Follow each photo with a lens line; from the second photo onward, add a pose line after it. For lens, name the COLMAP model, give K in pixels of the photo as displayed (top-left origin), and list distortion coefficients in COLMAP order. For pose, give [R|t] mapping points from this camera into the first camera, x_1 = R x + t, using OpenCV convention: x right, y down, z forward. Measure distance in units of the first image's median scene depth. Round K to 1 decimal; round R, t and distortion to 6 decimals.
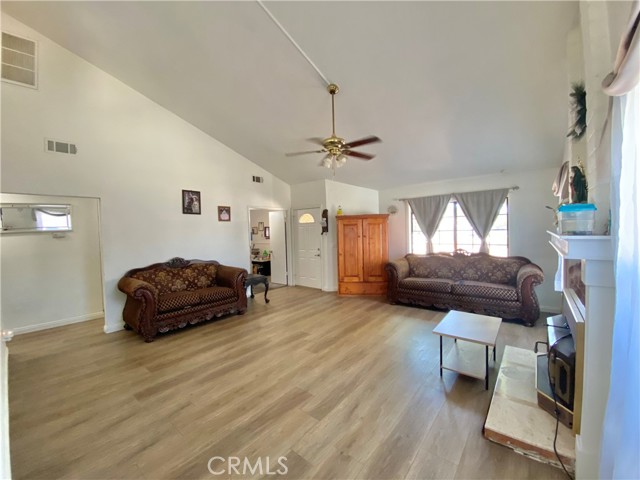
lens RADIAL K [[257.7, 0, 317.7], [0, 257.7, 237.5], [0, 0, 1]] dist [0.039498, -0.032388]
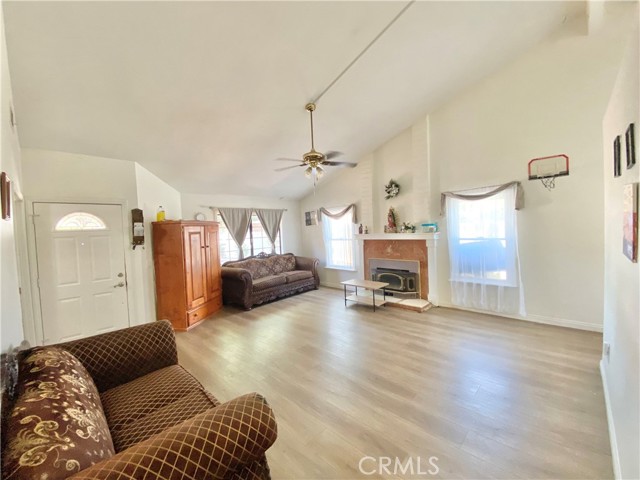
lens RADIAL K [[257.7, 0, 317.7], [0, 257.7, 237.5], [0, 0, 1]] dist [0.039498, -0.032388]
pose [[0.060094, -0.010026, 0.998142, -0.708116], [0.067764, 0.997684, 0.005941, -0.016316], [-0.995890, 0.067281, 0.060634, 0.637081]]
